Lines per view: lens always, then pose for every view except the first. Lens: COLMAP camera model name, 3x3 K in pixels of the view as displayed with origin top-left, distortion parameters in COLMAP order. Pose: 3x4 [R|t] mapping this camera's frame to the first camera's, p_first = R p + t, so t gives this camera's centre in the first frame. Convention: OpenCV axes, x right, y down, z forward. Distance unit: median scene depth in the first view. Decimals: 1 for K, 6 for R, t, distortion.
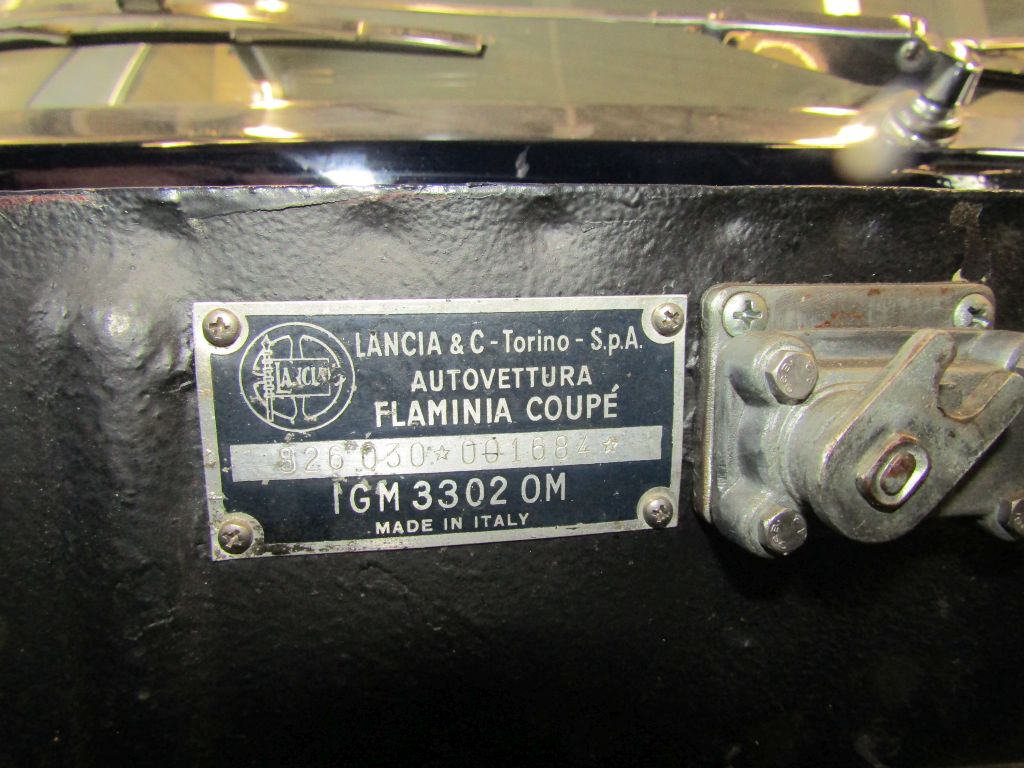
lens RADIAL K [[727.9, 0, 509.3], [0, 727.9, 380.2], [0, 0, 1]] dist [-0.007866, -0.000816]
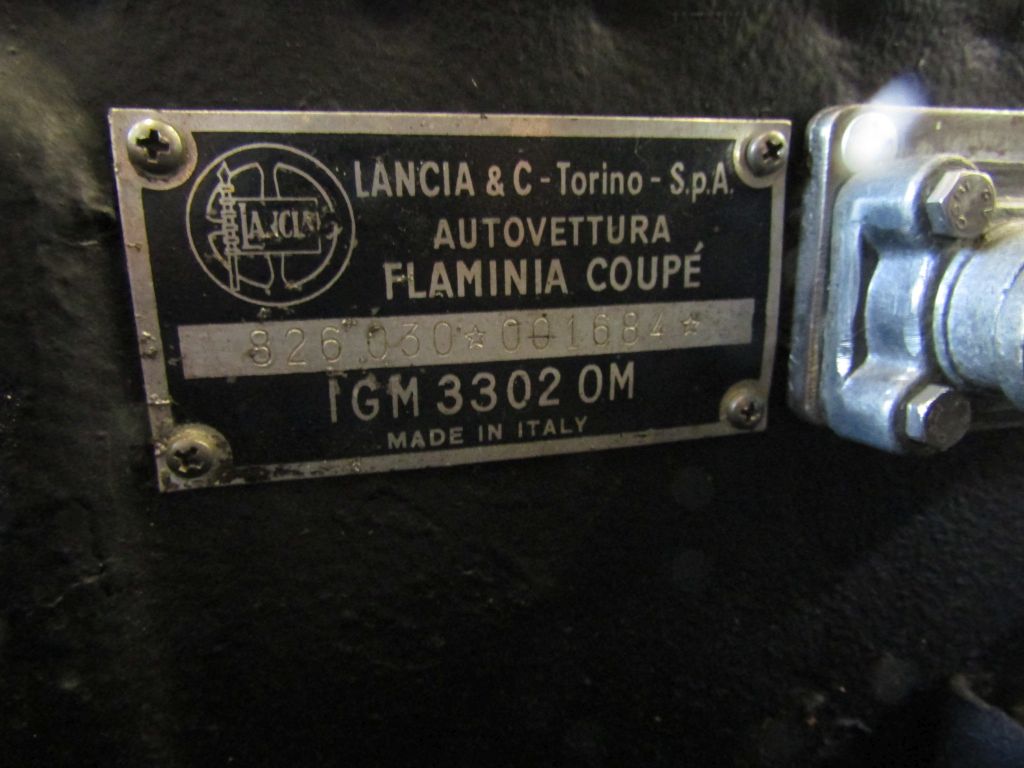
lens RADIAL K [[727.9, 0, 509.3], [0, 727.9, 380.2], [0, 0, 1]] dist [-0.007866, -0.000816]
pose [[0.996279, -0.029065, 0.081136, -0.120589], [0.024076, 0.997798, 0.061800, 0.101156], [-0.082754, -0.059617, 0.994785, 0.267983]]
